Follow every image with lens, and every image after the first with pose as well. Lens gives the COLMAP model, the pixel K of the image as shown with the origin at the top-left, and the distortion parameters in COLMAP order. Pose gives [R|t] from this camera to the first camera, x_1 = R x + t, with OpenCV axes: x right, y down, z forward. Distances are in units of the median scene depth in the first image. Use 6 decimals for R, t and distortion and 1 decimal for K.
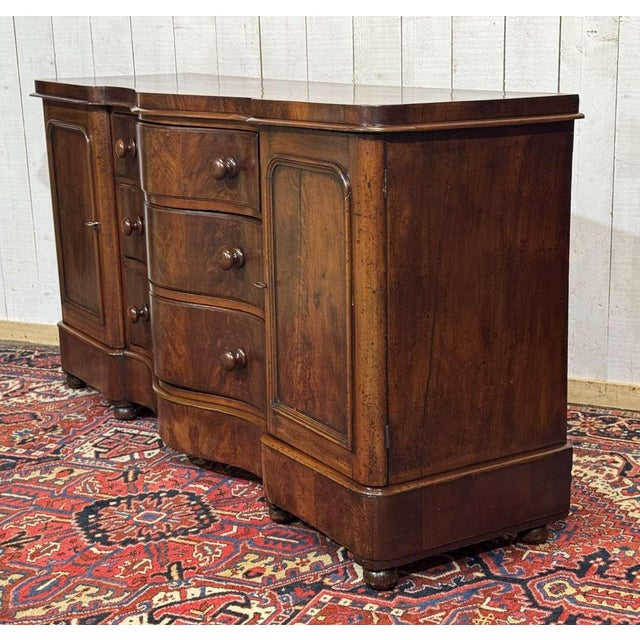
lens RADIAL K [[1204.1, 0, 317.5], [0, 1204.1, 319.3], [0, 0, 1]] dist [0.108158, 0.000000]
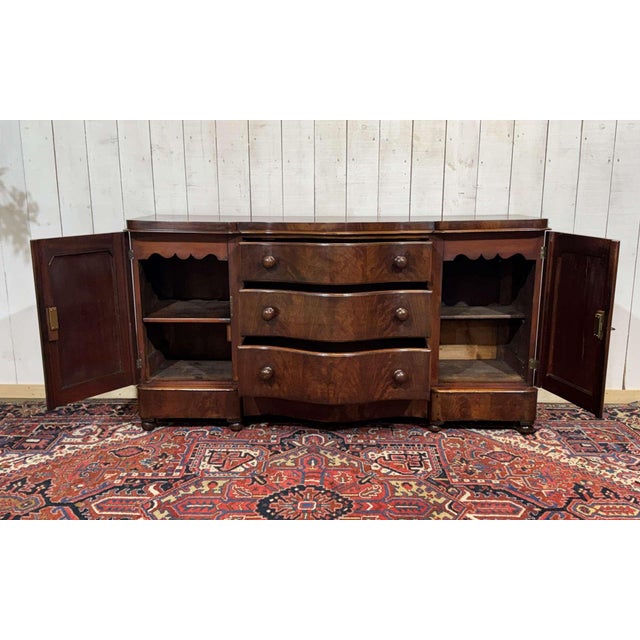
lens RADIAL K [[684.7, 0, 298.5], [0, 684.7, 339.3], [0, 0, 1]] dist [0.020786, 0.000000]
pose [[0.922135, -0.069970, 0.380489, -0.512246], [0.076808, 0.997042, -0.002798, -0.049302], [-0.379168, 0.031805, 0.924781, 0.218174]]
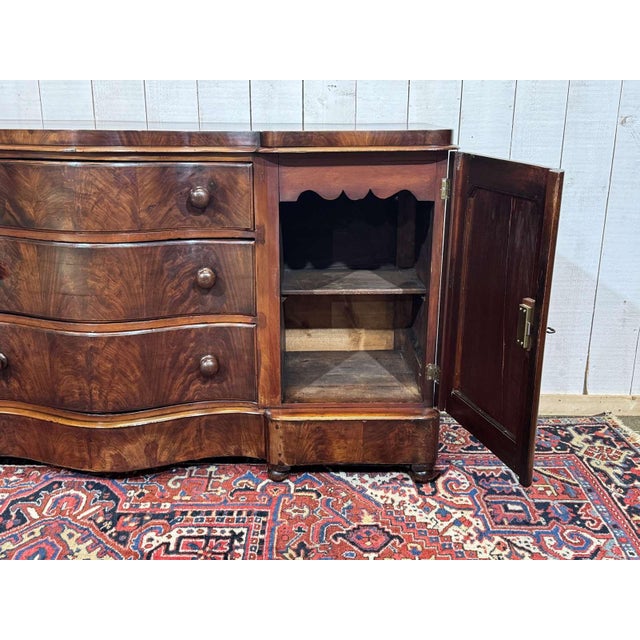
lens RADIAL K [[742.6, 0, 317.5], [0, 742.6, 321.9], [0, 0, 1]] dist [0.090747, 0.000000]
pose [[0.896397, -0.103990, 0.430881, -0.129074], [0.078298, 0.993952, 0.076993, -0.102036], [-0.436281, -0.035279, 0.899118, 0.513448]]
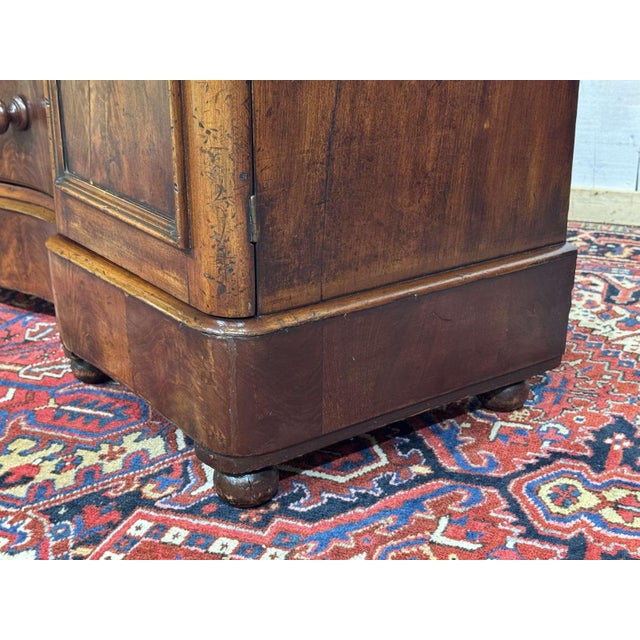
lens RADIAL K [[967.1, 0, 315.5], [0, 967.1, 323.0], [0, 0, 1]] dist [0.138796, 0.000000]
pose [[0.996436, -0.010966, 0.083636, 0.045237], [0.000226, 0.991857, 0.127359, 0.081666], [-0.084351, -0.126886, 0.988324, 0.544939]]
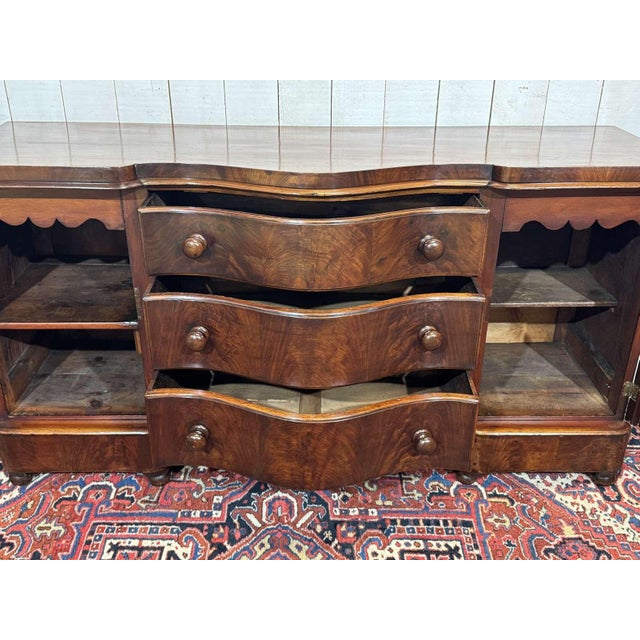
lens RADIAL K [[684.7, 0, 310.3], [0, 684.7, 319.5], [0, 0, 1]] dist [0.020786, 0.000000]
pose [[0.899920, -0.172162, 0.400631, -0.284938], [0.078256, 0.967608, 0.240023, -0.259793], [-0.428976, -0.184649, 0.884242, 0.668993]]
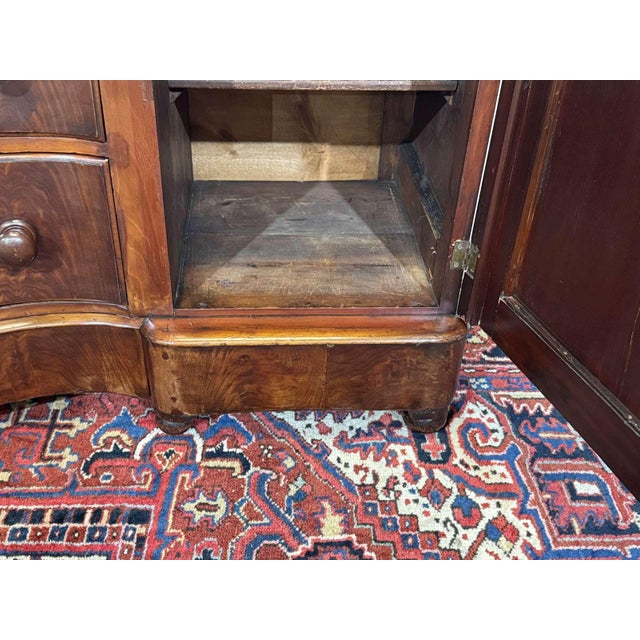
lens RADIAL K [[742.6, 0, 309.6], [0, 742.6, 319.1], [0, 0, 1]] dist [0.090747, 0.000000]
pose [[0.873828, -0.233062, 0.426739, 0.057336], [0.055831, 0.919929, 0.388090, -0.110753], [-0.483018, -0.315298, 0.816872, 0.861852]]
